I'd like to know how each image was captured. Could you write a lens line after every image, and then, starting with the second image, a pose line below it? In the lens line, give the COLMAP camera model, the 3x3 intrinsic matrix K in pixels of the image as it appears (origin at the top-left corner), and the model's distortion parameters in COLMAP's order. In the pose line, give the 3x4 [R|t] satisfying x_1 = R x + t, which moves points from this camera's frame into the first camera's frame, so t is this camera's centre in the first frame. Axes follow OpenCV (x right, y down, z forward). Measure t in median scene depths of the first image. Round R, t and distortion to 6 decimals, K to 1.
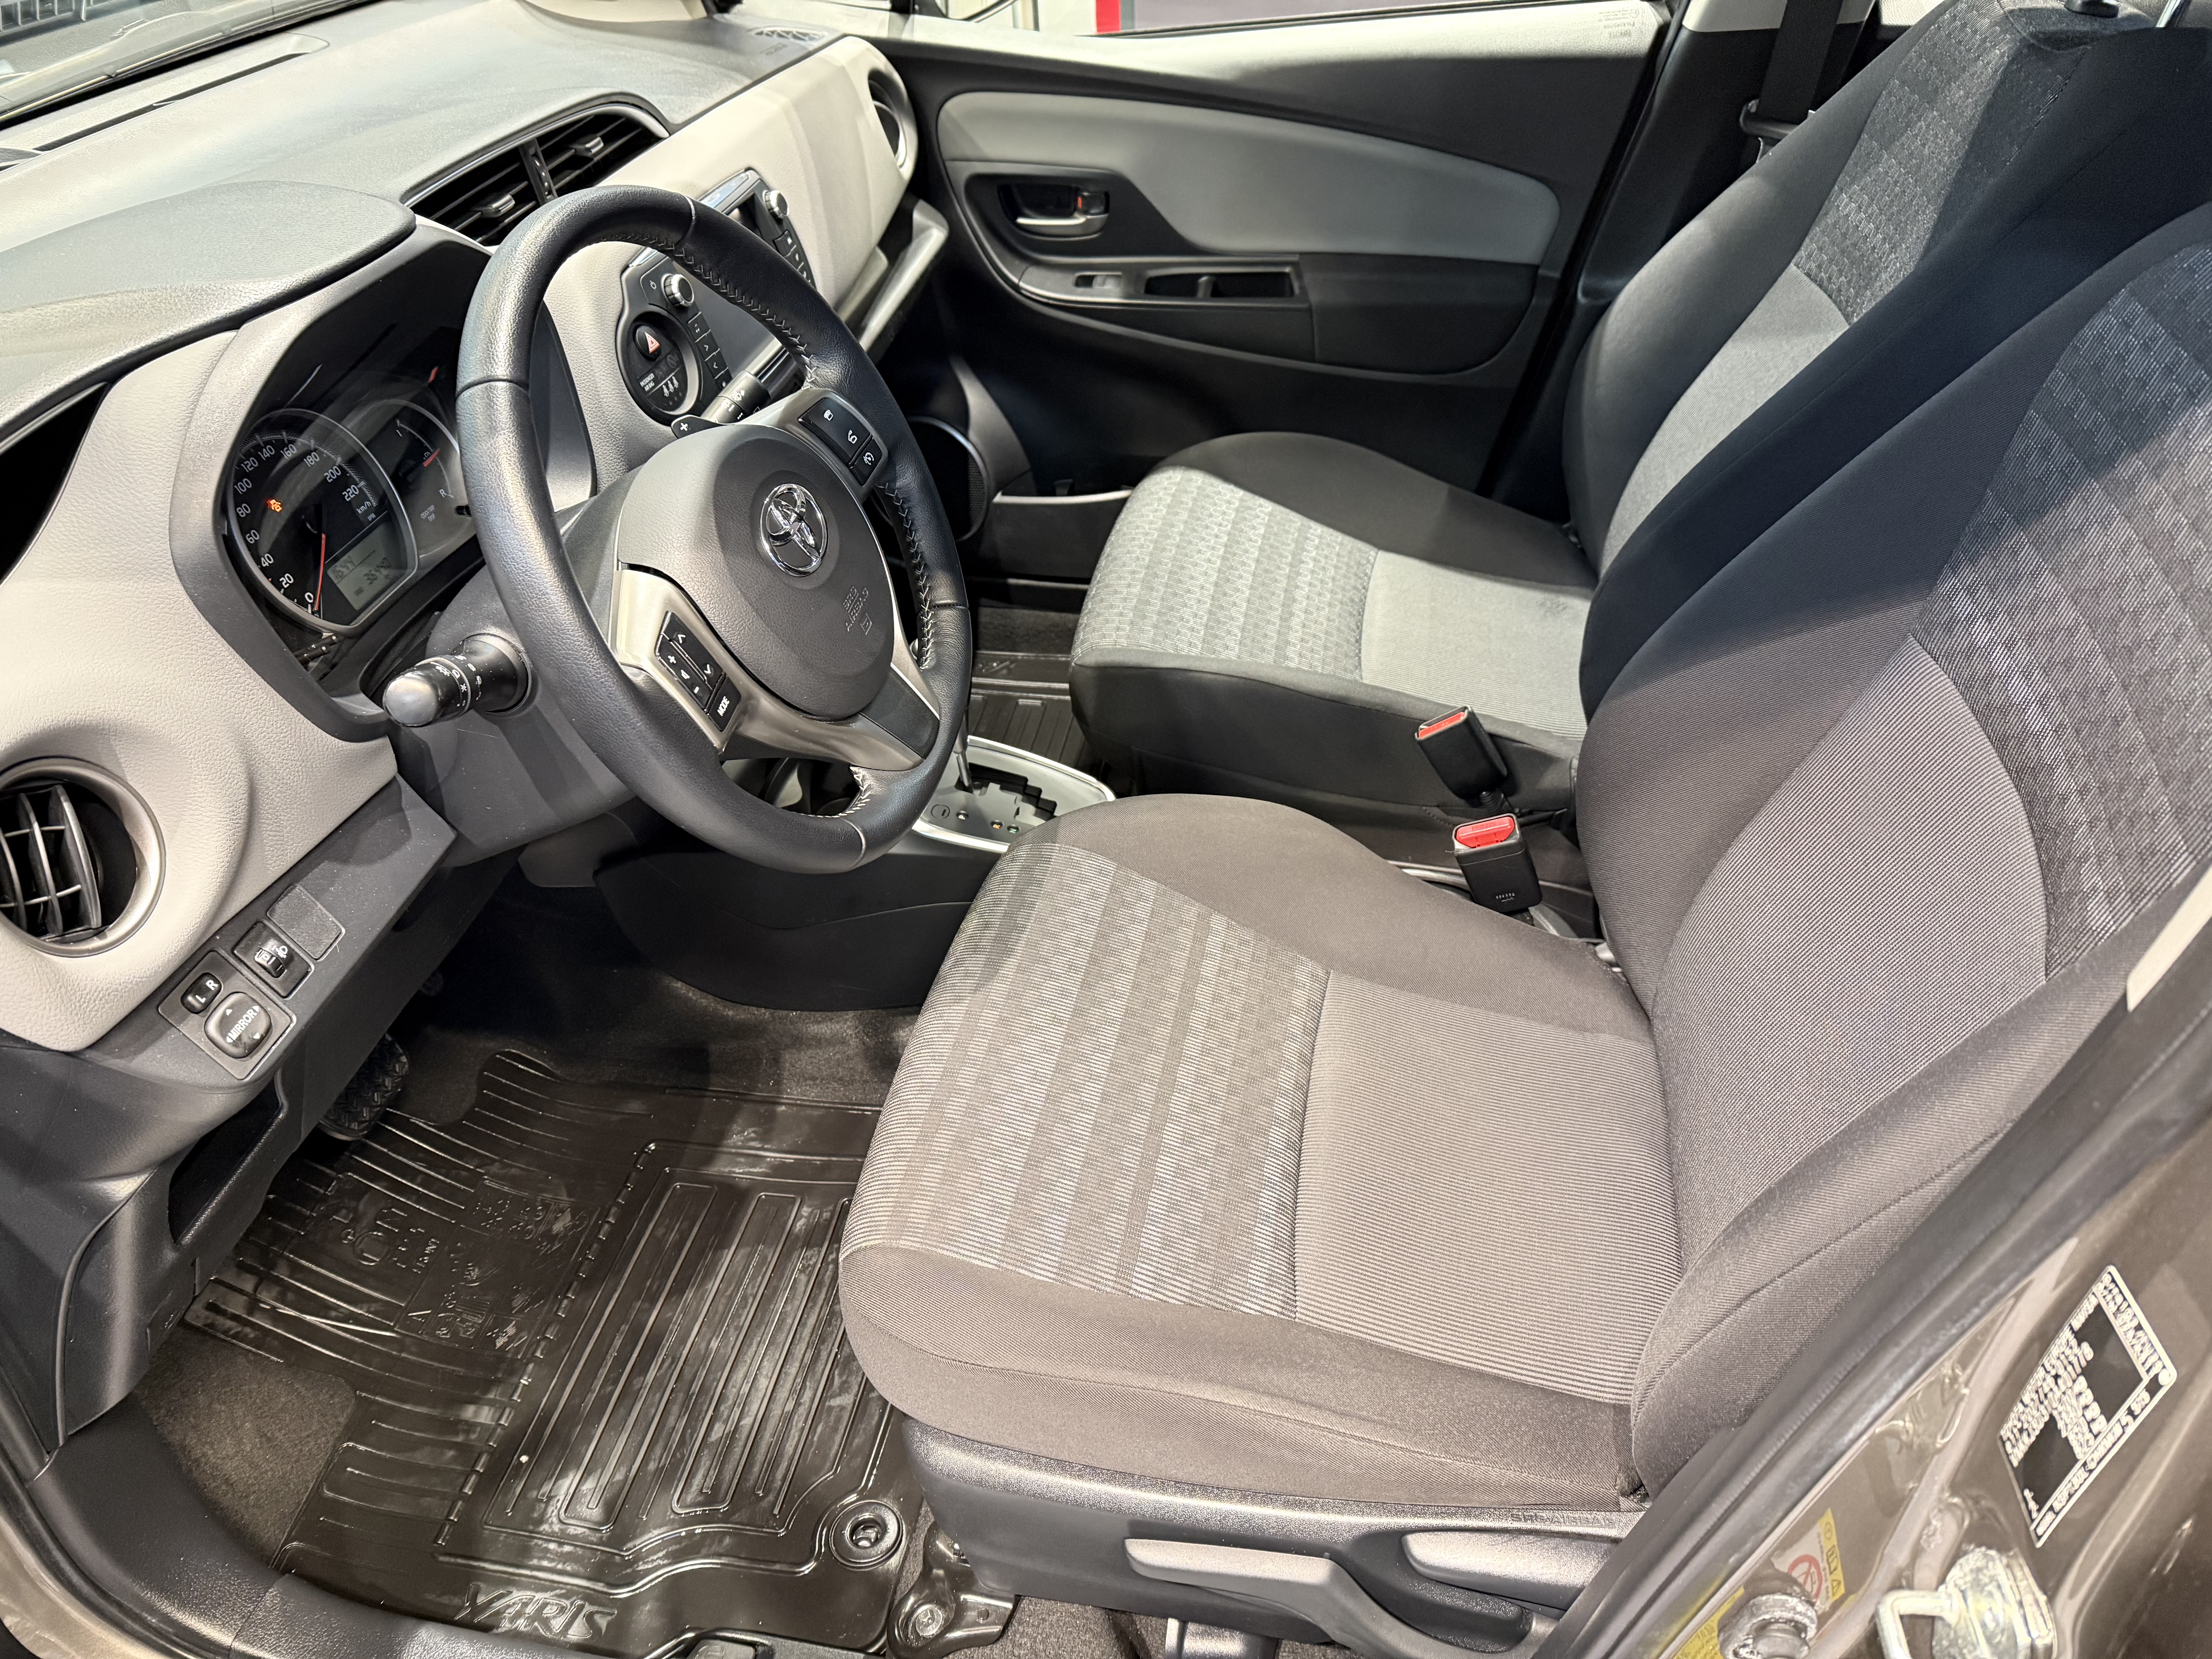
lens RADIAL K [[1555.7, 0, 1115.3], [0, 1555.7, 830.9], [0, 0, 1]] dist [-0.002447, -0.013678]
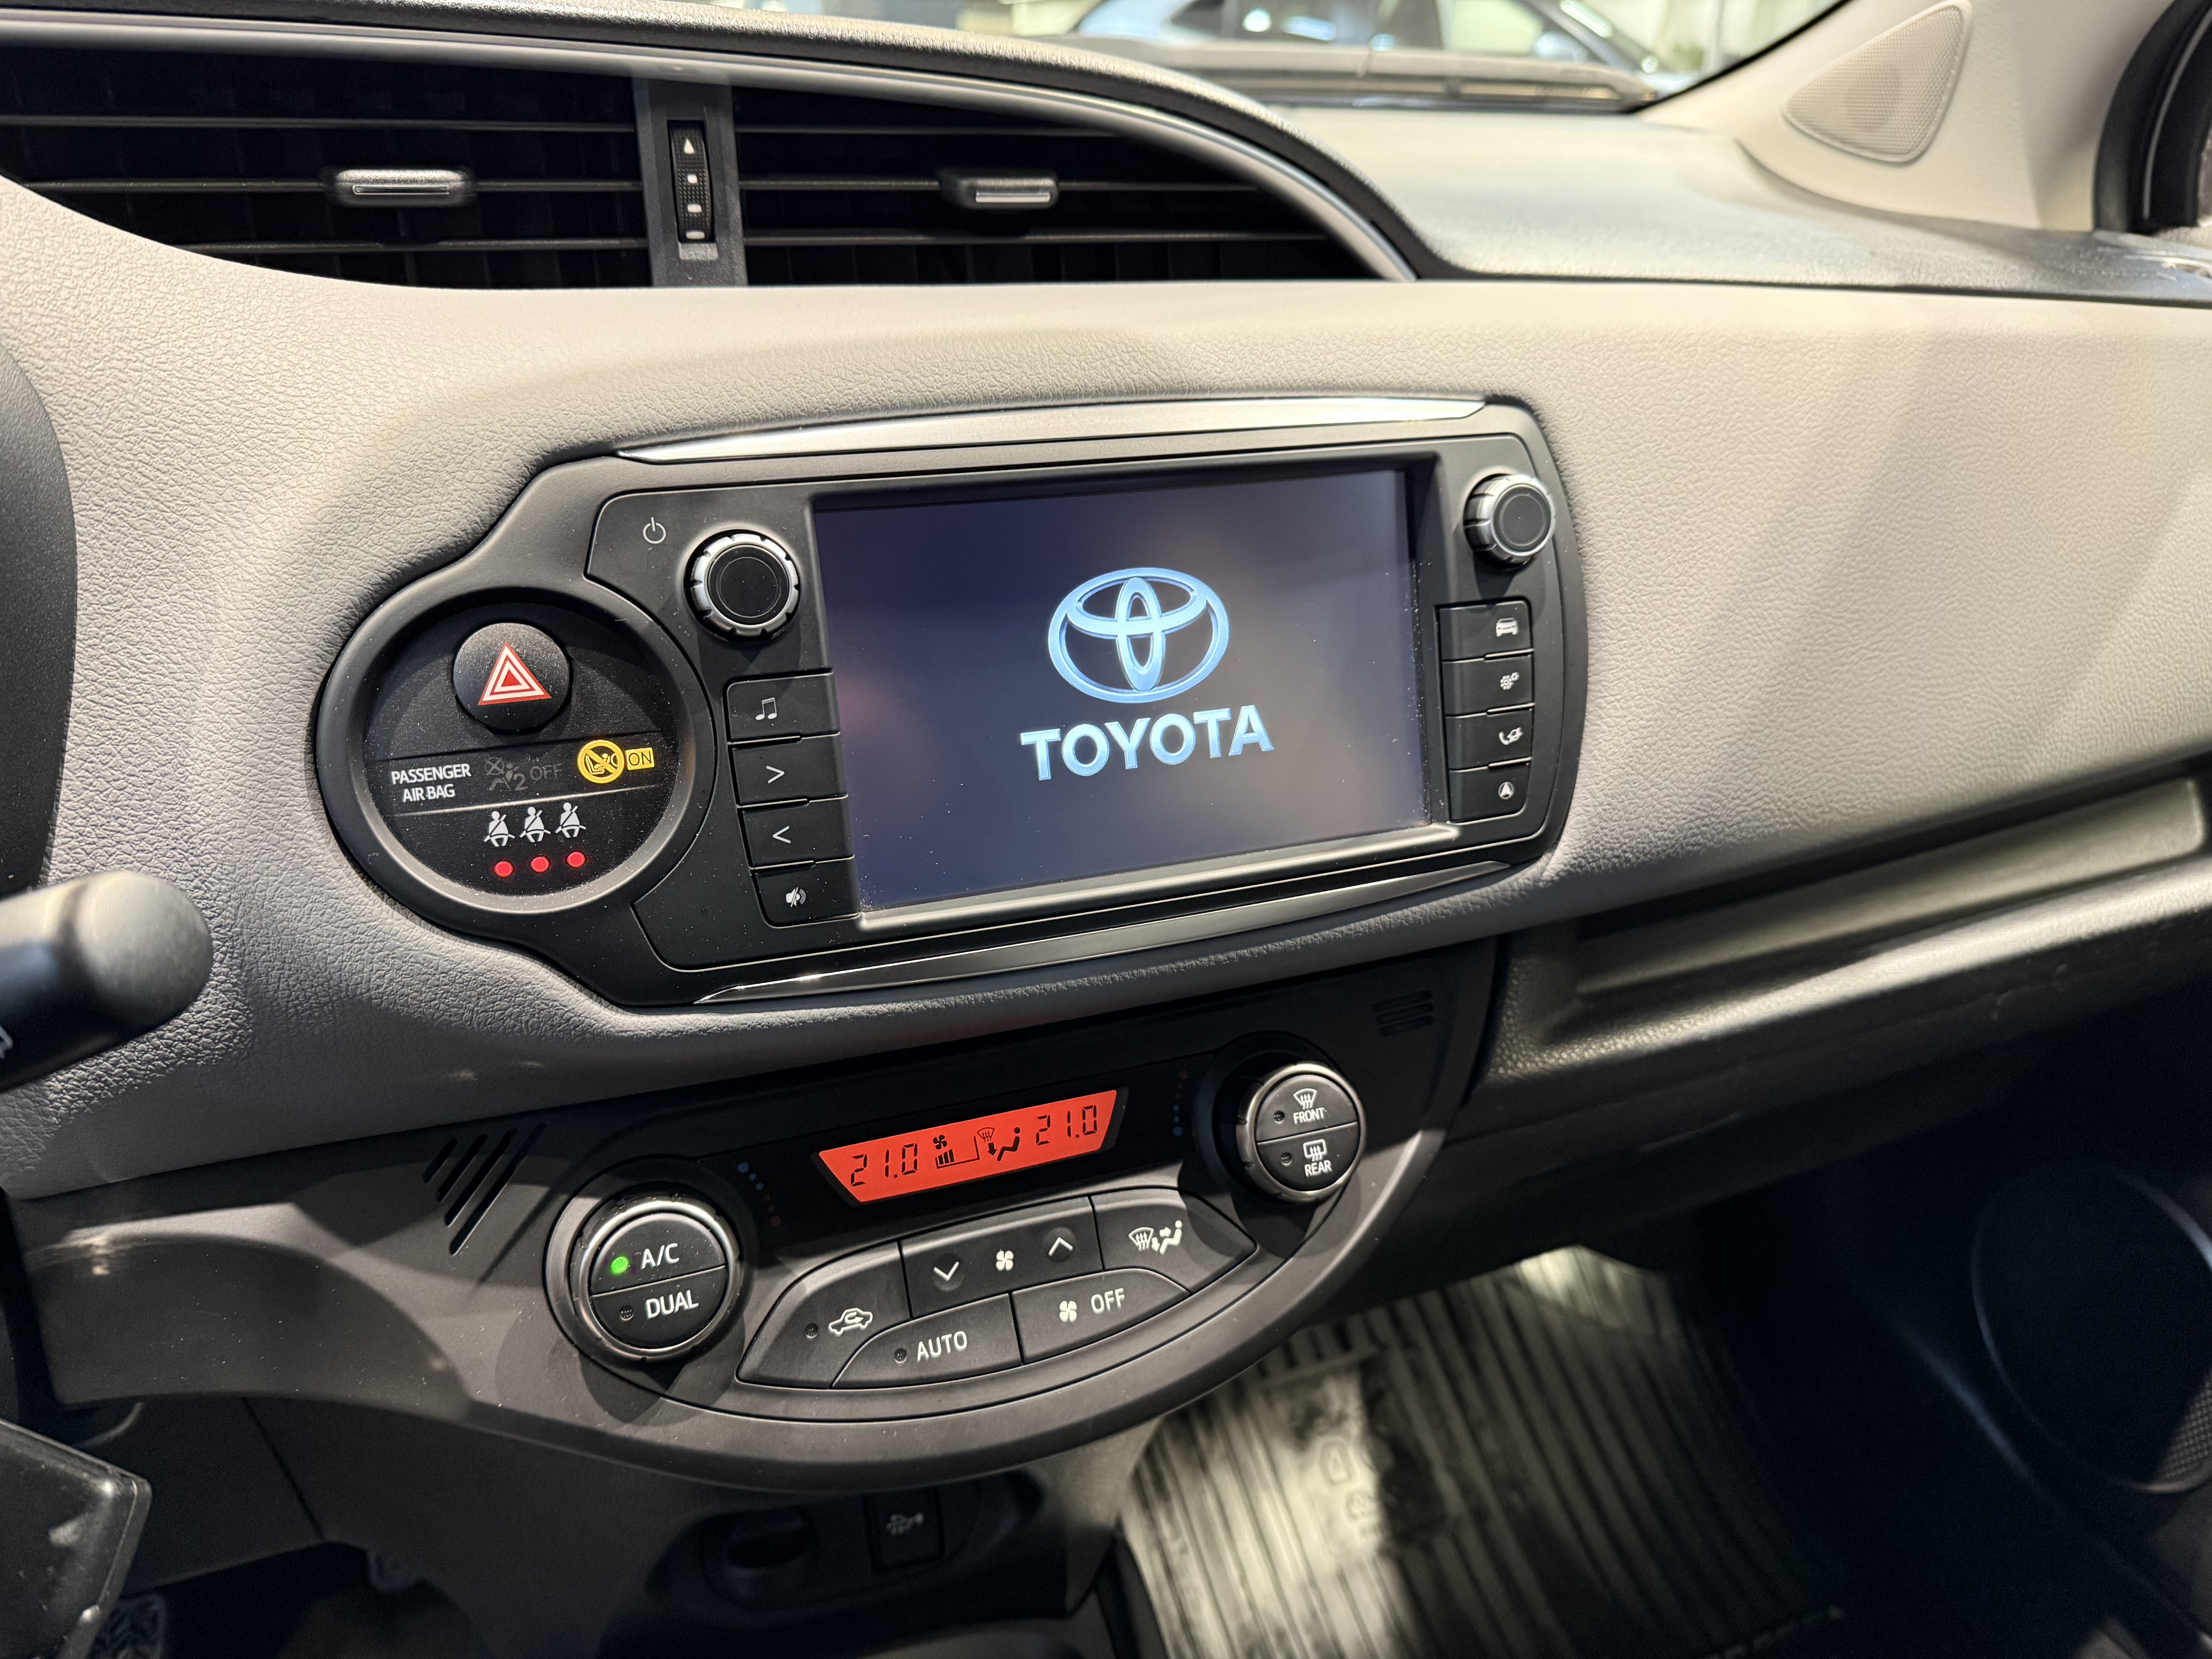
lens RADIAL K [[1555.7, 0, 1124.4], [0, 1555.7, 812.2], [0, 0, 1]] dist [-0.002447, -0.013678]
pose [[0.514886, 0.413584, -0.750893, 0.010811], [-0.562673, 0.823881, 0.067961, -0.332887], [0.646754, 0.387515, 0.656918, 0.768787]]
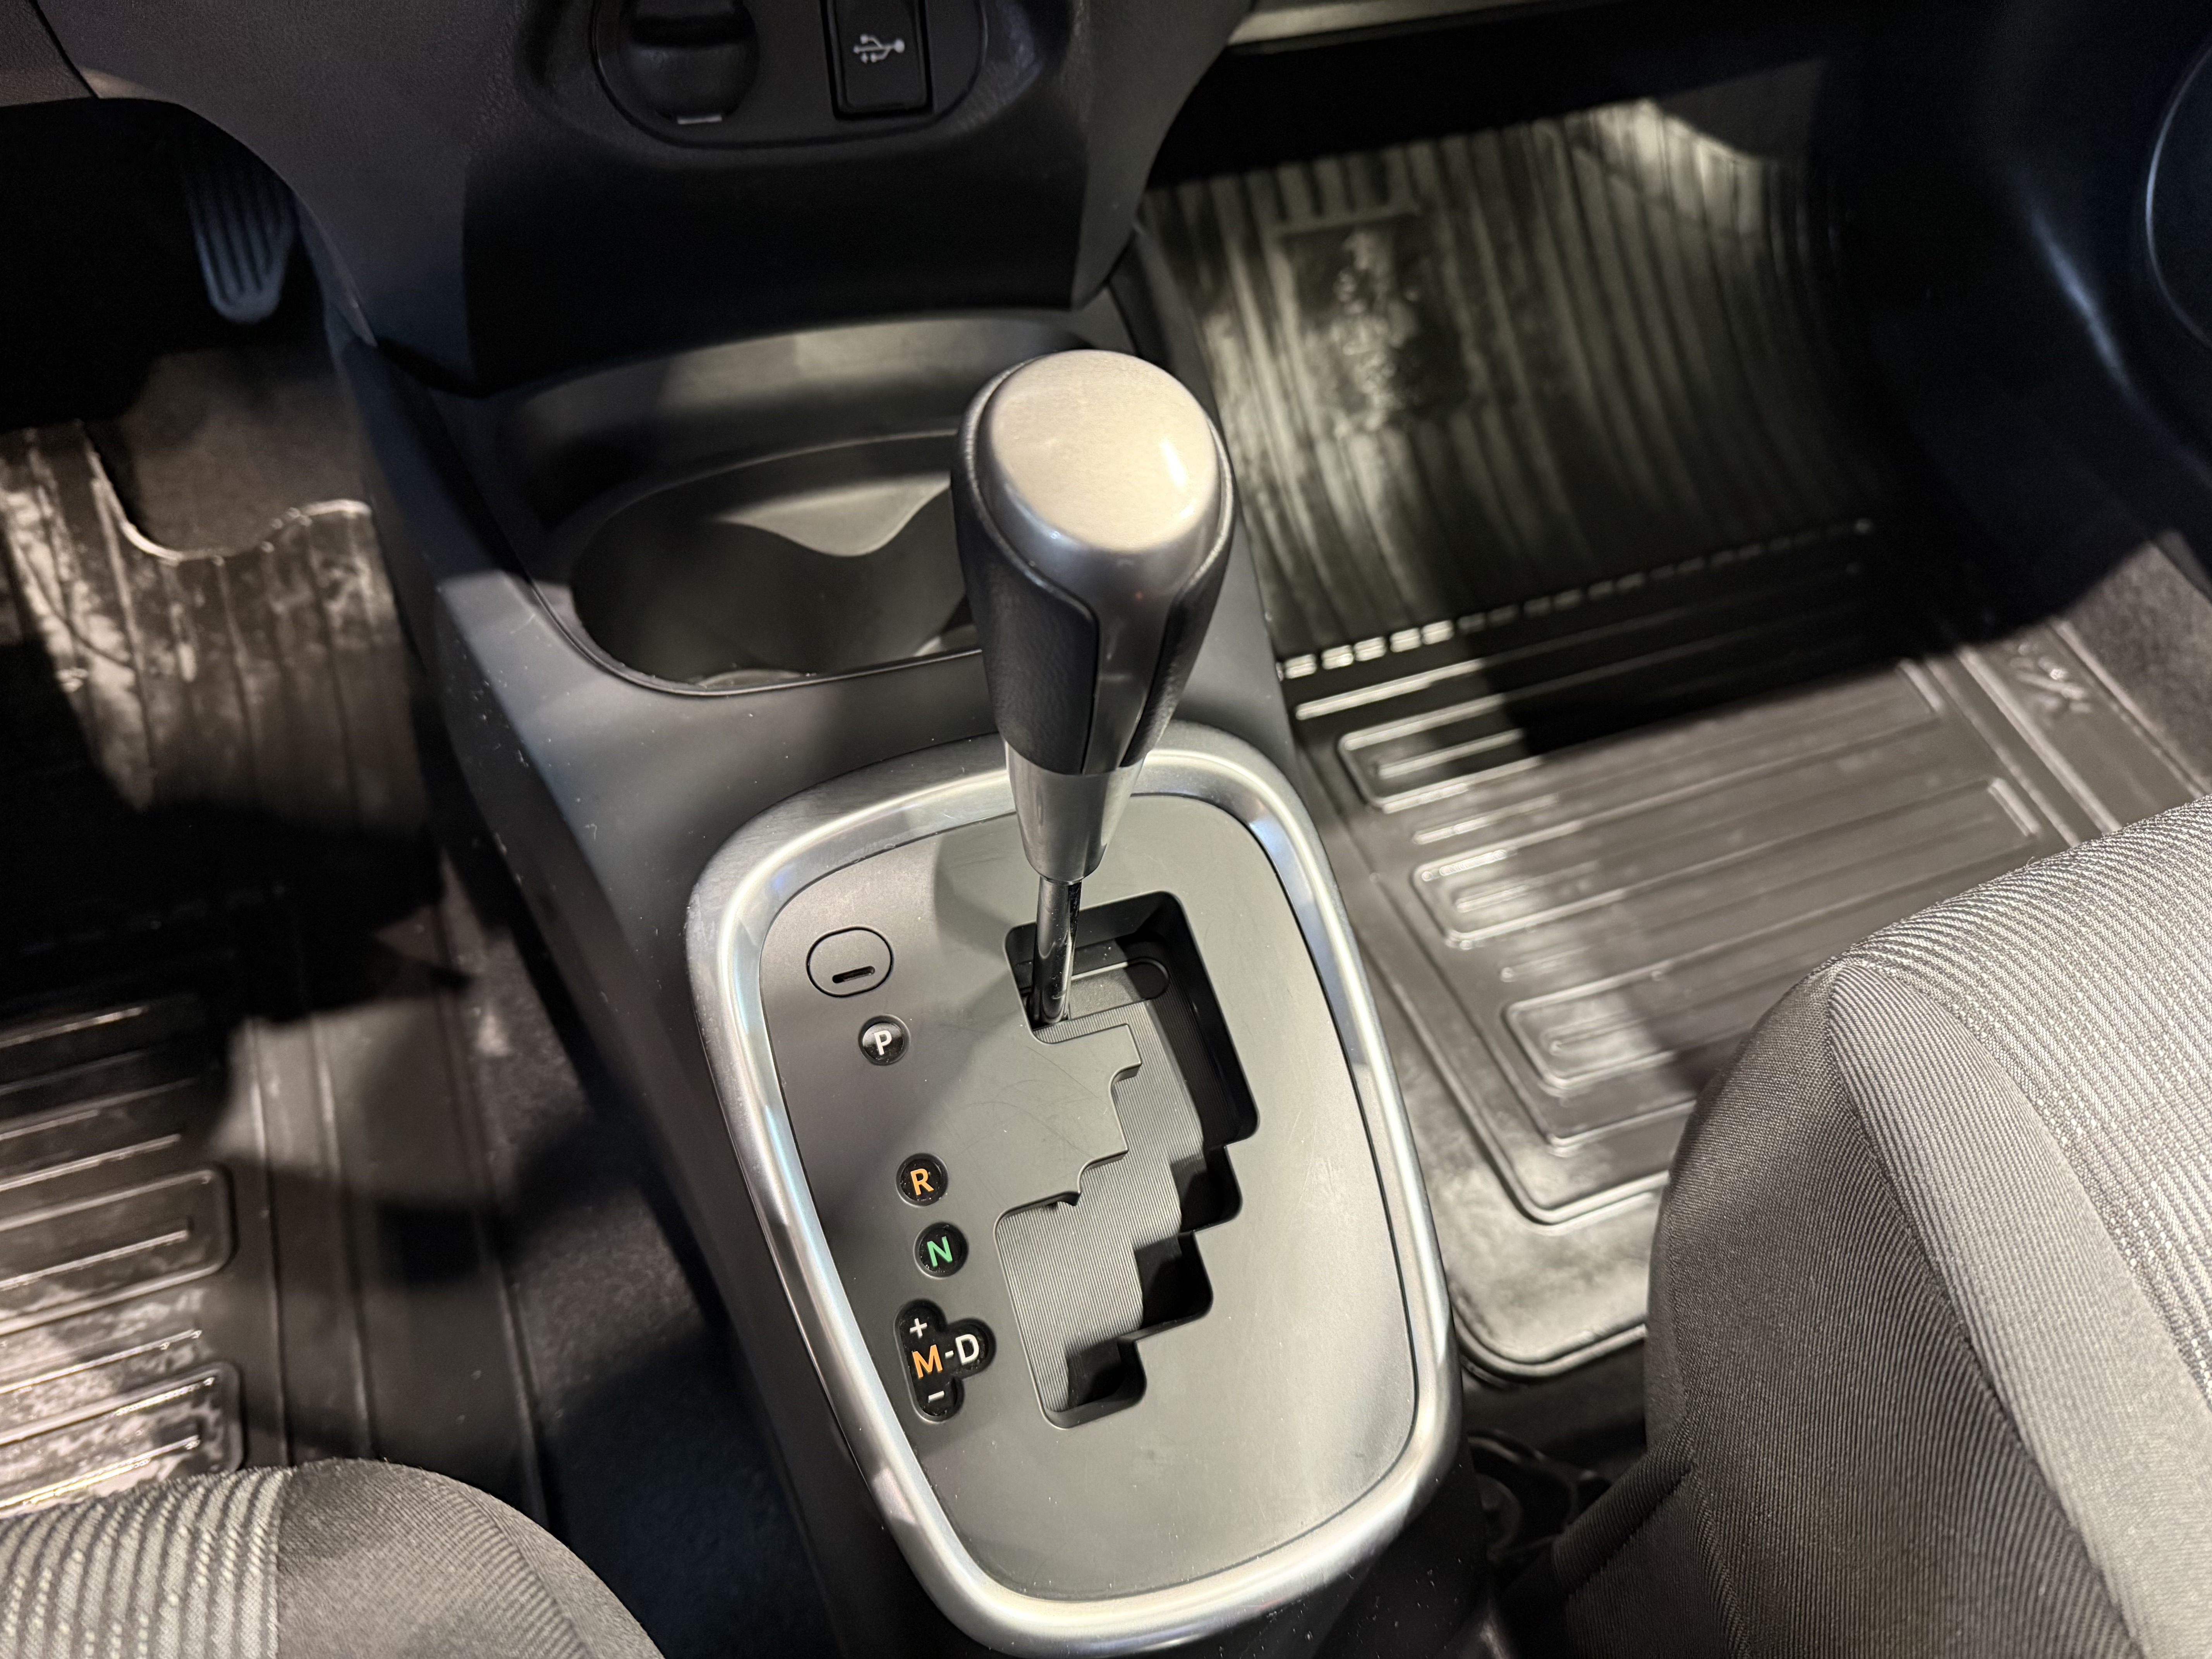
lens RADIAL K [[1555.7, 0, 1115.5], [0, 1555.7, 831.2], [0, 0, 1]] dist [-0.002447, -0.013678]
pose [[0.495026, 0.770644, -0.401319, 0.006809], [-0.623606, 0.636745, 0.453510, -0.188072], [0.605033, 0.025766, 0.795784, 0.866825]]
